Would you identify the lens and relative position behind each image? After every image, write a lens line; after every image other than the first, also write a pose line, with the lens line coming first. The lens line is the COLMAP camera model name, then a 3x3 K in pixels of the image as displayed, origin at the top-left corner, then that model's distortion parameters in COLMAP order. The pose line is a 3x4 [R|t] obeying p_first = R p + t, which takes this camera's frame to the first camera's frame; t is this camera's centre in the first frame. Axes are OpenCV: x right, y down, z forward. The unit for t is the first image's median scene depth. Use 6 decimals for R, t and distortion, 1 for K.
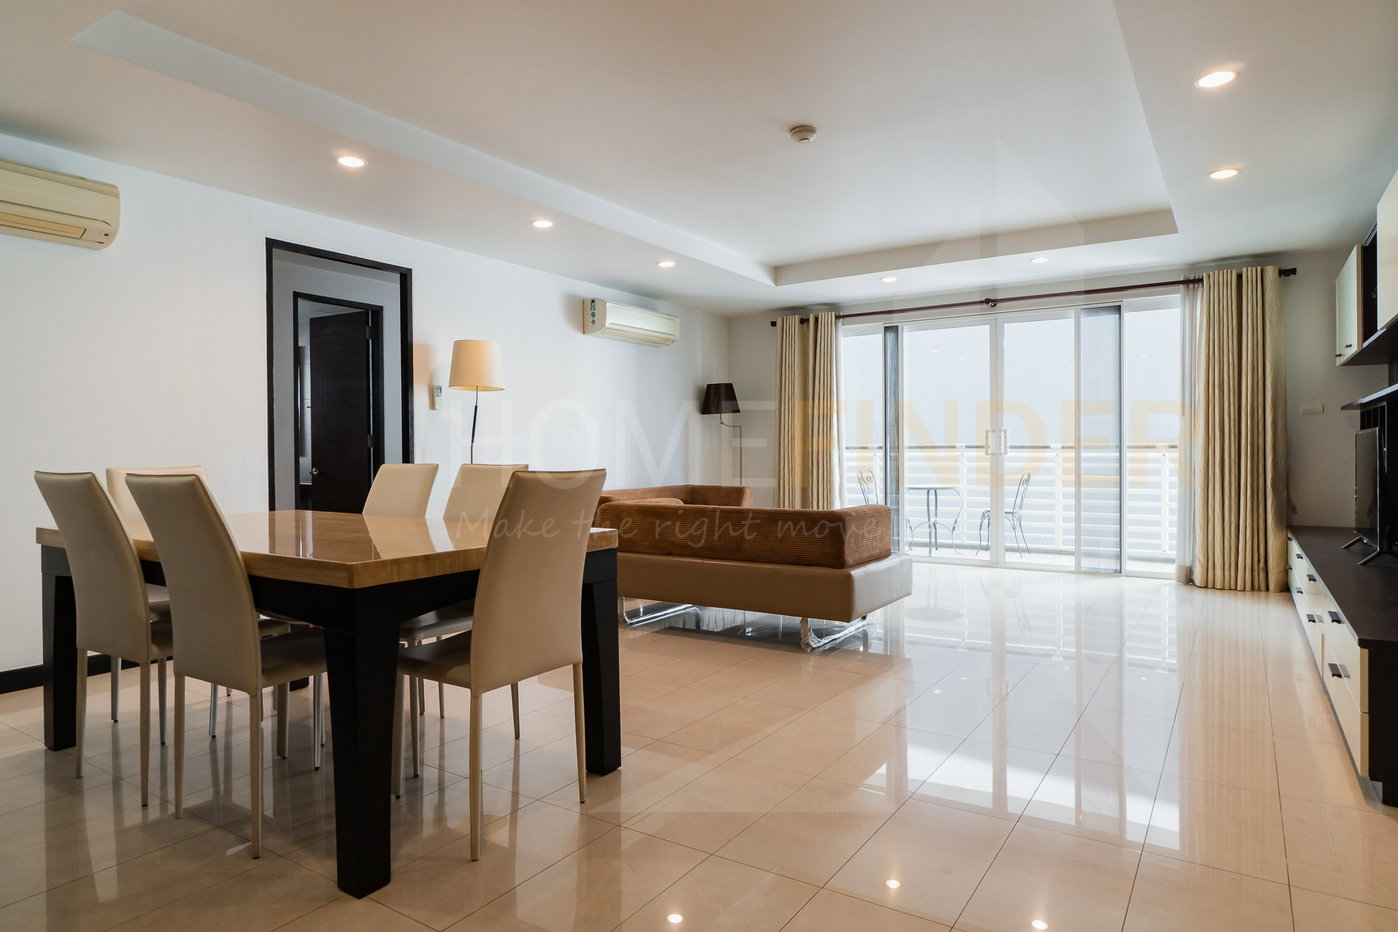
lens RADIAL K [[840.5, 0, 699.0], [0, 840.5, 466.0], [0, 0, 1]] dist [0.000934, 0.000628]
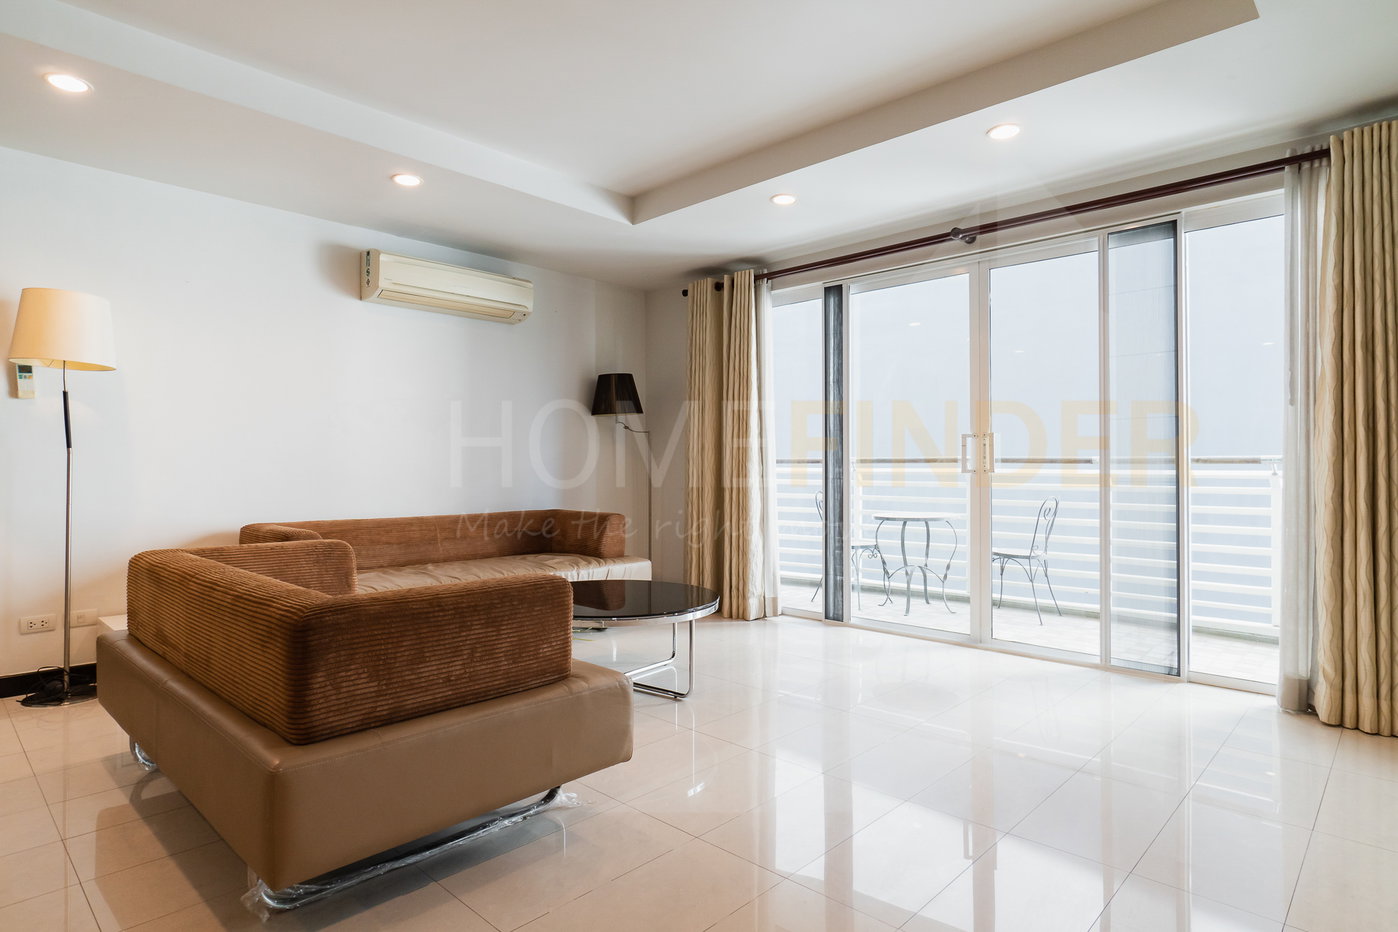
lens RADIAL K [[758.7, 0, 696.5], [0, 758.7, 462.7], [0, 0, 1]] dist [-0.000140, -0.000525]
pose [[0.983598, 0.005479, -0.180292, 0.249358], [-0.009143, 0.999768, -0.019502, -0.007134], [0.180144, 0.020831, 0.983420, 0.390883]]
